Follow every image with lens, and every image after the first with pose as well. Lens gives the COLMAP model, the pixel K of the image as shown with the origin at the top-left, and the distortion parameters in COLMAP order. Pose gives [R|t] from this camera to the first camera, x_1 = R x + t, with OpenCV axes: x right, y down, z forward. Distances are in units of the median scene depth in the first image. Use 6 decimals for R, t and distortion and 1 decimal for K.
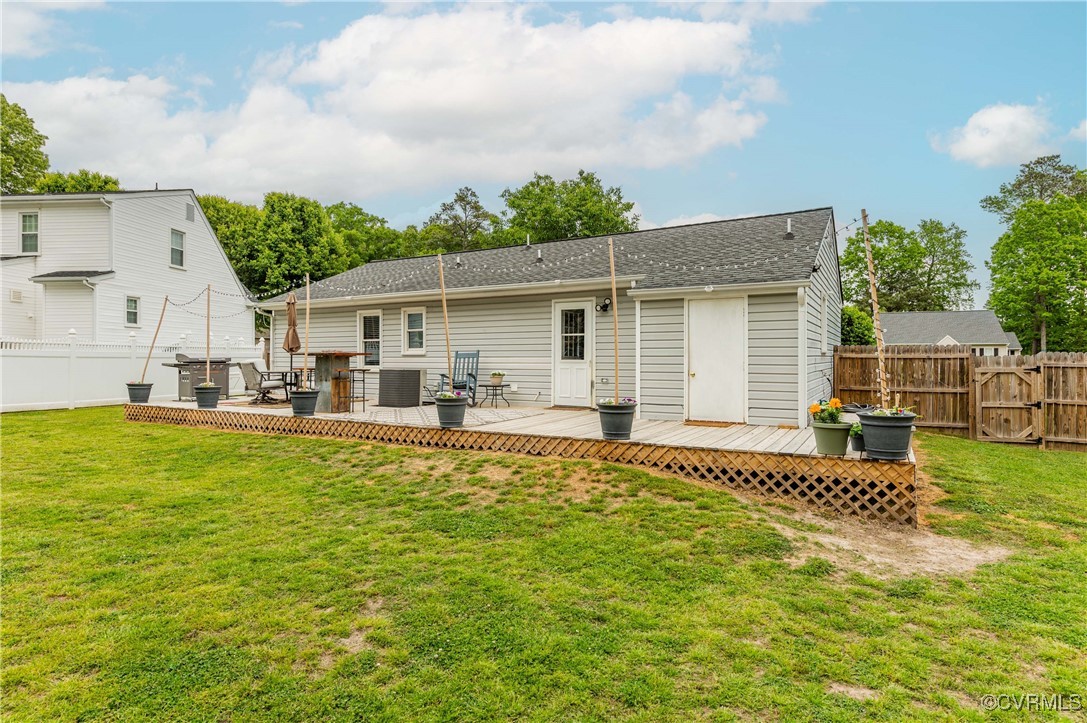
lens RADIAL K [[587.7, 0, 542.4], [0, 587.7, 356.7], [0, 0, 1]] dist [0.002766, -0.000122]
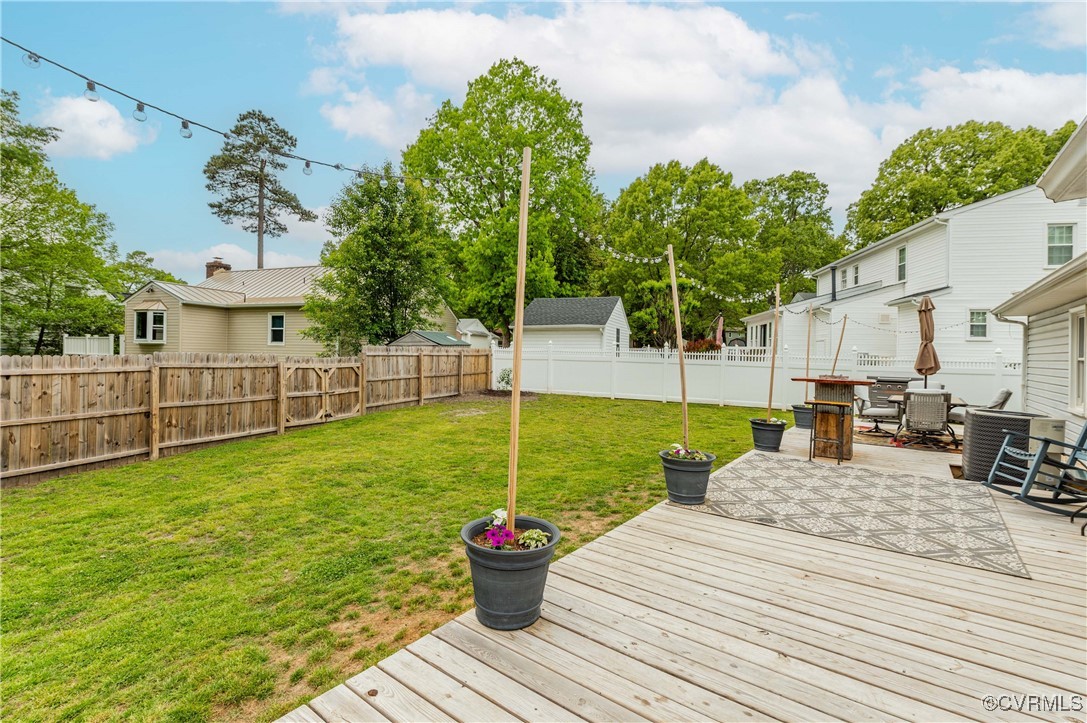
lens RADIAL K [[479.0, 0, 529.3], [0, 479.0, 353.7], [0, 0, 1]] dist [-0.000504, -0.000705]
pose [[-0.142901, -0.001875, -0.989735, 0.295797], [-0.016544, 0.999863, 0.000494, -0.030526], [0.989599, 0.016445, -0.142912, 0.647185]]
